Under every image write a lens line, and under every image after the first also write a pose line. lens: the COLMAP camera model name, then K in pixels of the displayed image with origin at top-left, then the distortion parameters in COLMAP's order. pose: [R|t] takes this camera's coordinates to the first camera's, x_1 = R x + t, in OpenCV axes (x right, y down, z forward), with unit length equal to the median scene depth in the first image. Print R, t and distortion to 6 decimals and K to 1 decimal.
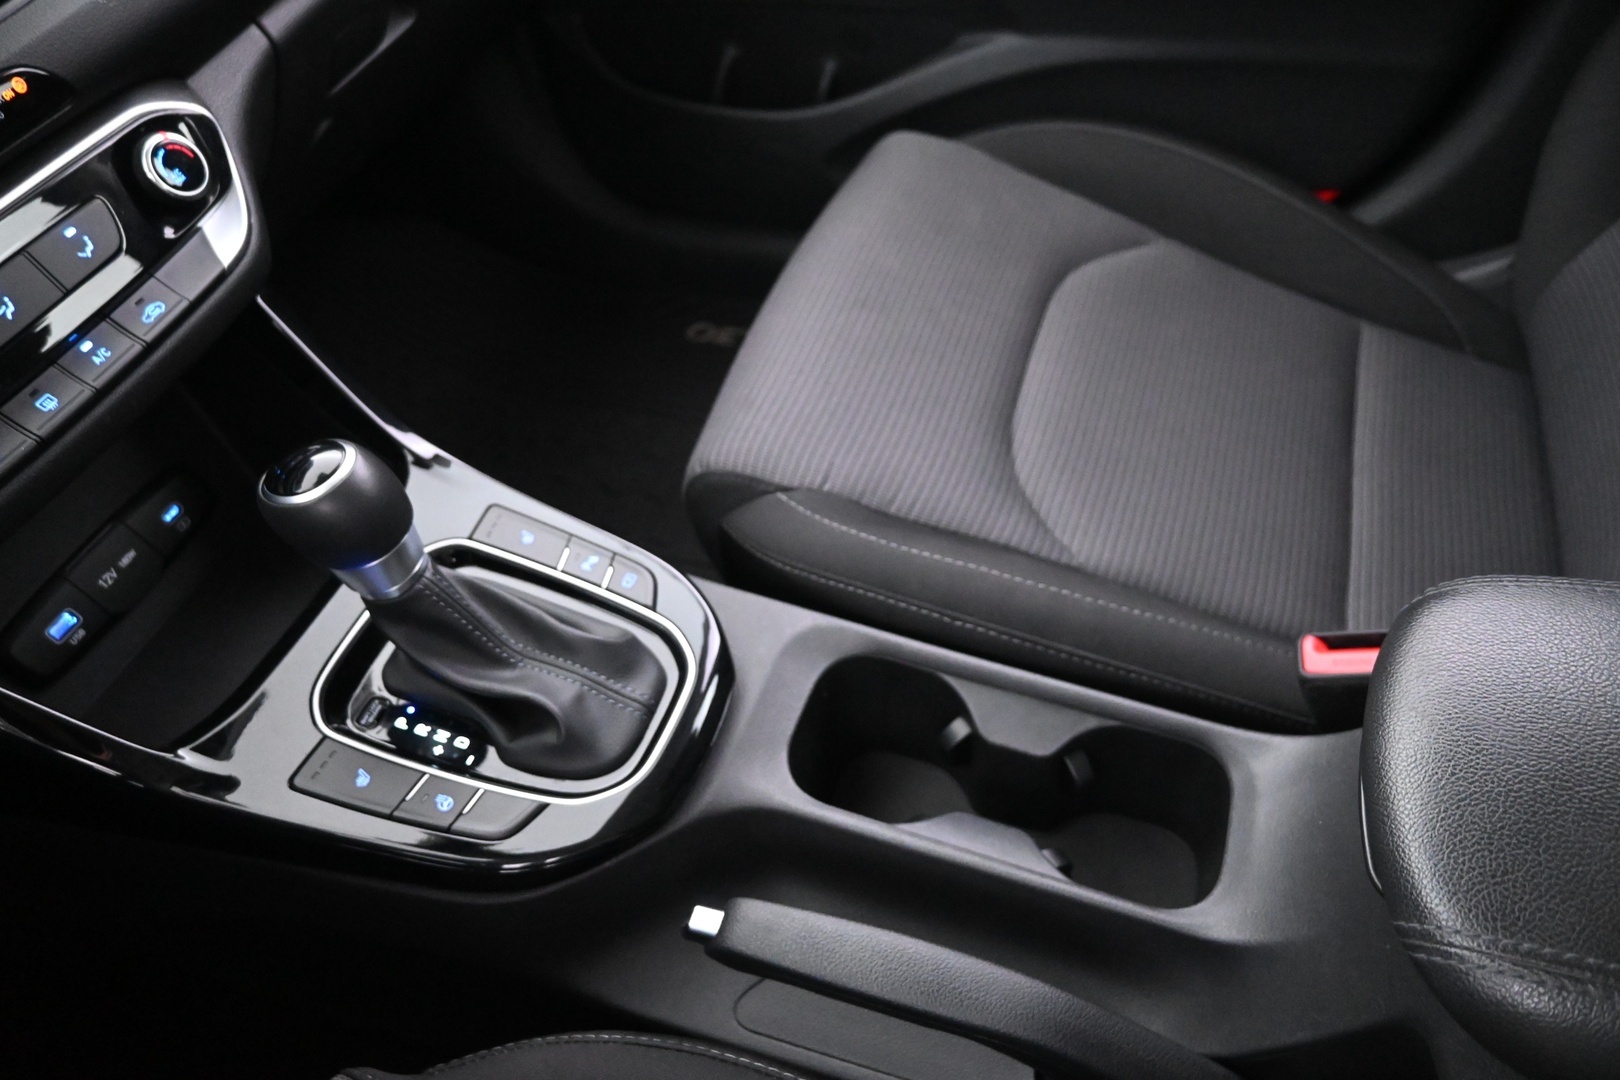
lens RADIAL K [[1123.3, 0, 810.0], [0, 1123.3, 540.0], [0, 0, 1]] dist [-0.000676, 0.001488]
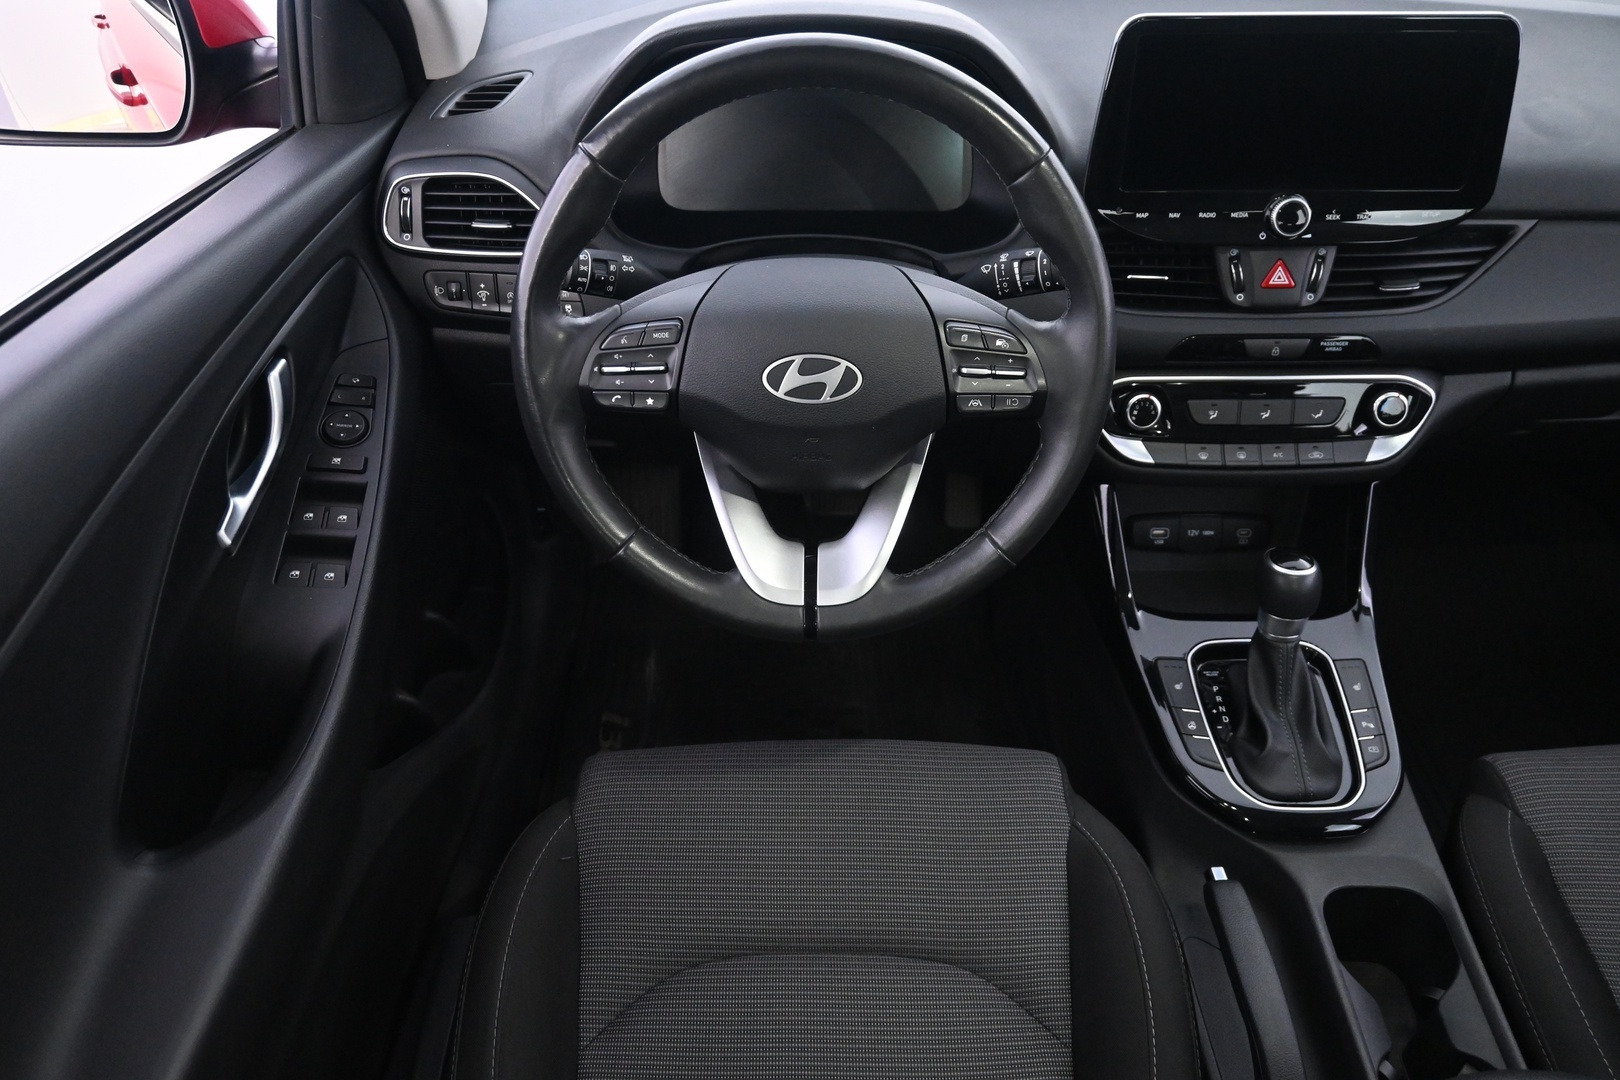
lens RADIAL K [[1256.2, 0, 810.0], [0, 1256.2, 540.0], [0, 0, 1]] dist [-0.005229, -0.006782]
pose [[0.339843, 0.652187, -0.677613, 0.596017], [-0.719306, 0.644414, 0.259480, -0.043072], [0.605892, 0.399229, 0.688121, -0.835737]]
